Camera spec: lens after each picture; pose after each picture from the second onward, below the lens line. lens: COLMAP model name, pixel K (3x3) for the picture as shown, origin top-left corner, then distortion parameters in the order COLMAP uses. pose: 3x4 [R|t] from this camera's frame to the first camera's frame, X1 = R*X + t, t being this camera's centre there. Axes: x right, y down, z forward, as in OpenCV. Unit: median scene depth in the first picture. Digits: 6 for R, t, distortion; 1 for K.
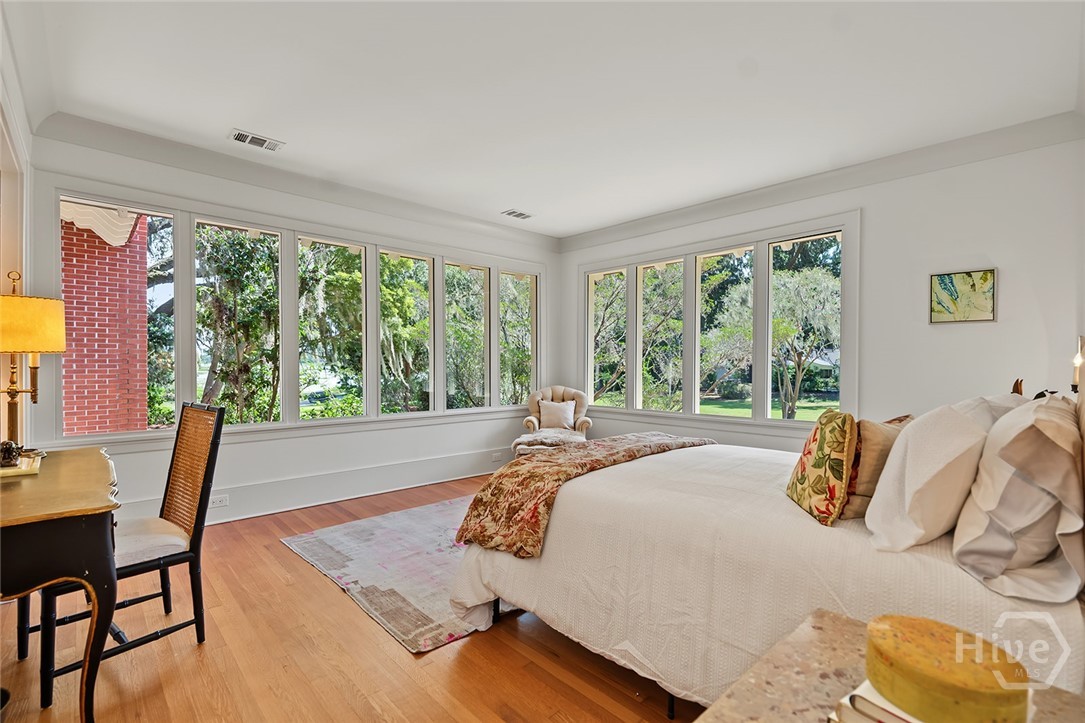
lens RADIAL K [[490.7, 0, 546.4], [0, 490.7, 366.0], [0, 0, 1]] dist [-0.003891, 0.000534]
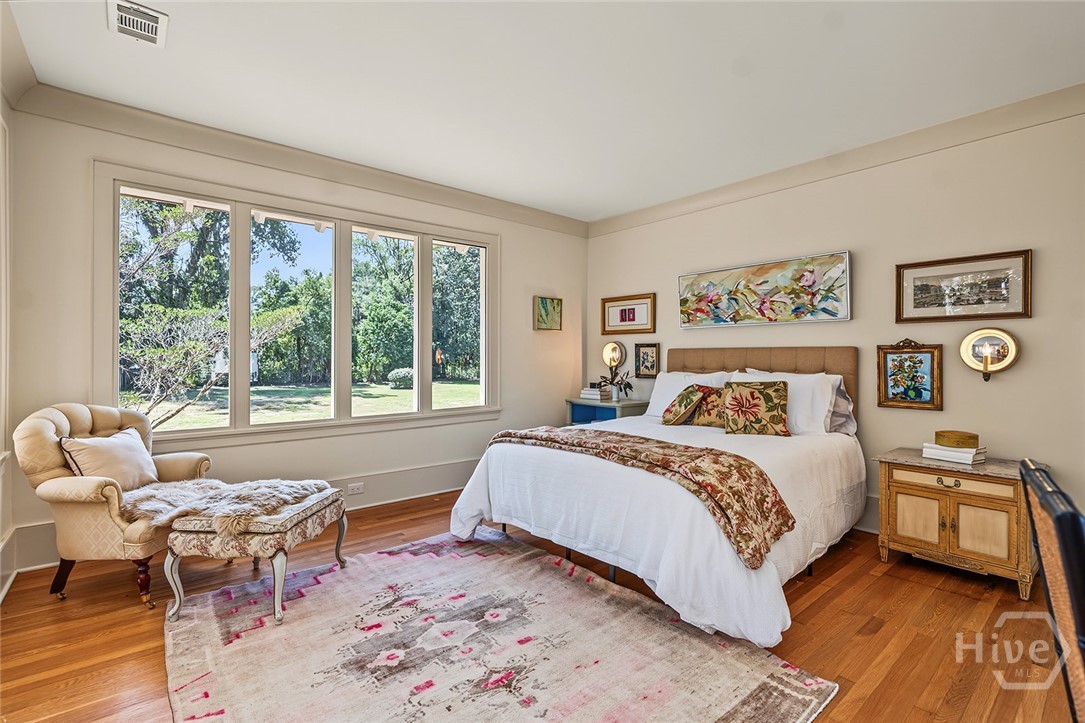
lens RADIAL K [[490.7, 0, 545.8], [0, 490.7, 356.7], [0, 0, 1]] dist [-0.003891, 0.000534]
pose [[0.061015, -0.001560, 0.998136, -0.736730], [0.002011, 0.999997, 0.001440, -0.005301], [-0.998135, 0.001919, 0.061018, 0.922887]]
